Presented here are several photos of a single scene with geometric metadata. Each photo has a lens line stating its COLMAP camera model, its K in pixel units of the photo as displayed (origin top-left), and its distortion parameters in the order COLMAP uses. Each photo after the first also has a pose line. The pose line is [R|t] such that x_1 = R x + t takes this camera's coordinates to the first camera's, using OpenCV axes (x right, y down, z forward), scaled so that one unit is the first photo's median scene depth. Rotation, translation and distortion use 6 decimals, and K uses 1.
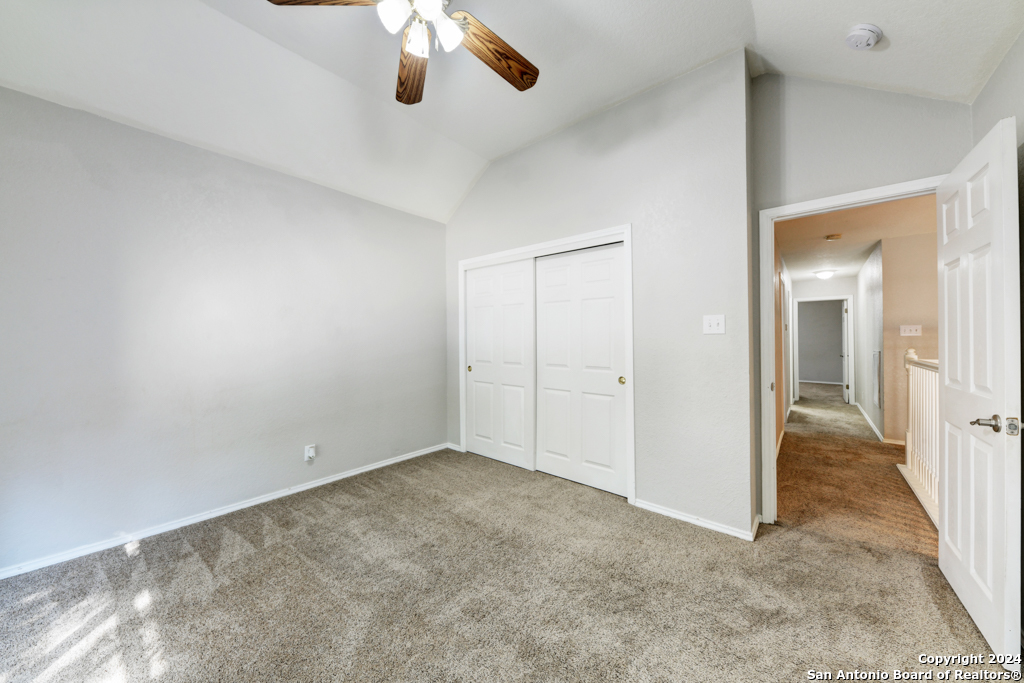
lens RADIAL K [[354.4, 0, 511.6], [0, 354.4, 339.0], [0, 0, 1]] dist [0.004513, -0.002227]
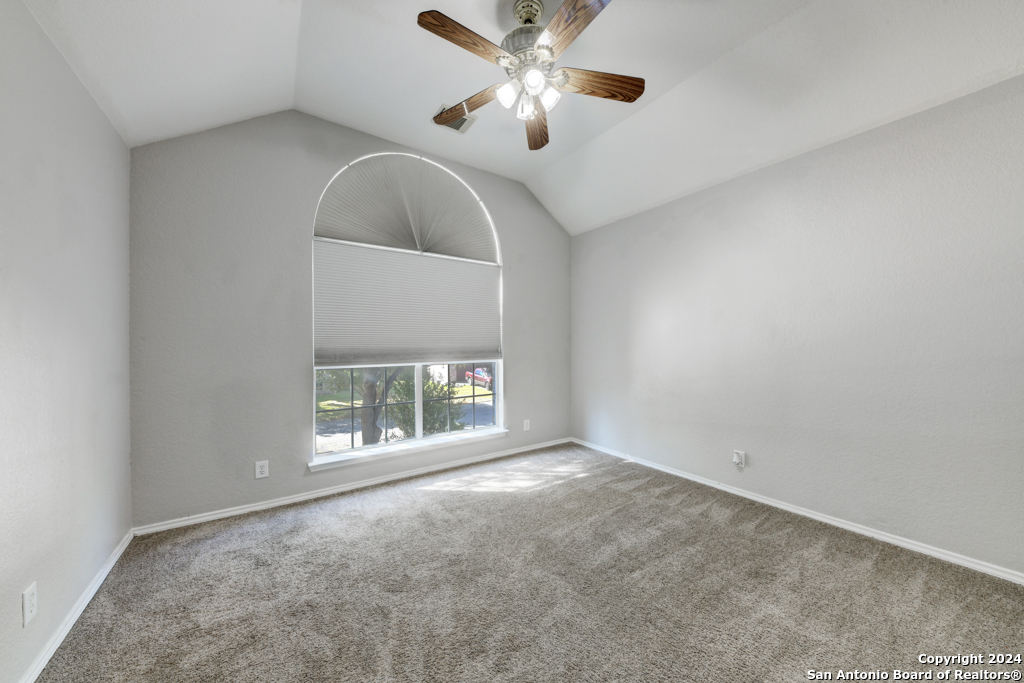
lens RADIAL K [[354.4, 0, 512.2], [0, 354.4, 346.5], [0, 0, 1]] dist [0.004513, -0.002227]
pose [[-0.265632, 0.007824, -0.964043, 0.691744], [0.002936, 0.999969, 0.007307, 0.009790], [0.964070, -0.000890, -0.265646, 0.875571]]
